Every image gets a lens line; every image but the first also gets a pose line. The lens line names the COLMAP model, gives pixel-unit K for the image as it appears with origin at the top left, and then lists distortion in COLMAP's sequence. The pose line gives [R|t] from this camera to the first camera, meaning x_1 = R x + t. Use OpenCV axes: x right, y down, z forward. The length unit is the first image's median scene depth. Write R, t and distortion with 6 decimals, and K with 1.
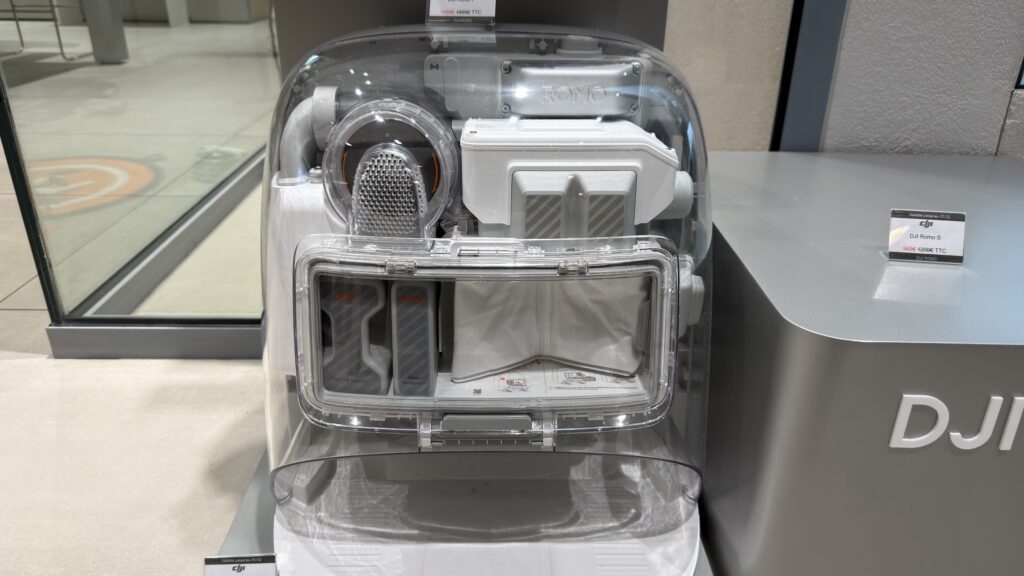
lens RADIAL K [[744.0, 0, 512.0], [0, 744.0, 288.0], [0, 0, 1]] dist [0.002616, -0.005722]
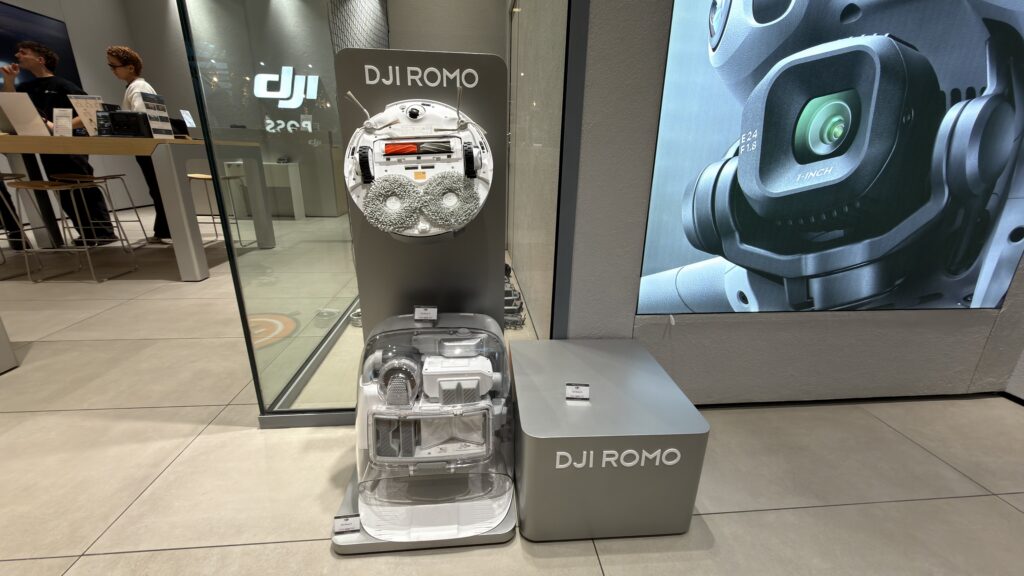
lens RADIAL K [[413.7, 0, 512.0], [0, 413.7, 288.0], [0, 0, 1]] dist [-0.000258, 0.000088]
pose [[0.997118, -0.021661, 0.072702, 0.171993], [0.029918, 0.992975, -0.114477, -0.309121], [-0.069711, 0.116322, 0.990762, -0.730092]]
